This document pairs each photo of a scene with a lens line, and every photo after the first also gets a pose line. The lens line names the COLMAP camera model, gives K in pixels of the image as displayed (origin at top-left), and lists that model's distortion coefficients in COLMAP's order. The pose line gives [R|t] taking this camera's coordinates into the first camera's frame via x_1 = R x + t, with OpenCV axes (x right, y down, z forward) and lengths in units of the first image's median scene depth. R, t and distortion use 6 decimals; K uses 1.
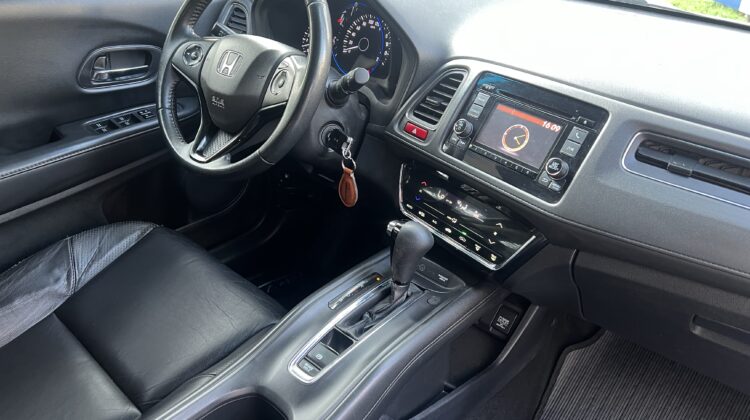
lens RADIAL K [[567.3, 0, 379.0], [0, 567.3, 211.7], [0, 0, 1]] dist [0.012111, -0.005251]
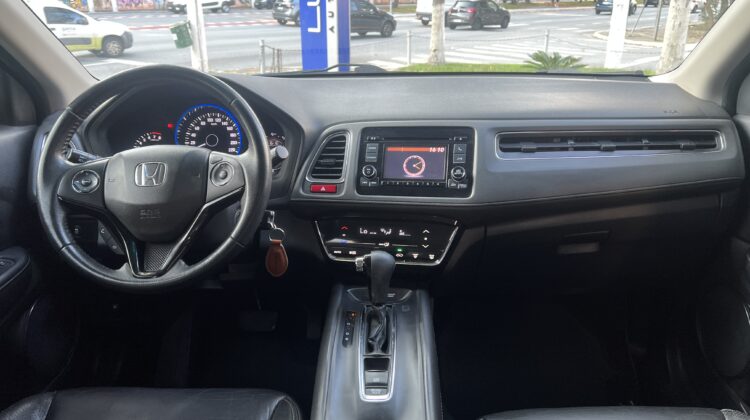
lens RADIAL K [[567.6, 0, 377.3], [0, 567.6, 206.8], [0, 0, 1]] dist [0.008672, 0.001534]
pose [[0.738882, -0.277522, 0.614032, -0.634199], [0.382801, 0.922803, -0.043559, -0.013358], [-0.554542, 0.267237, 0.788078, 0.010342]]
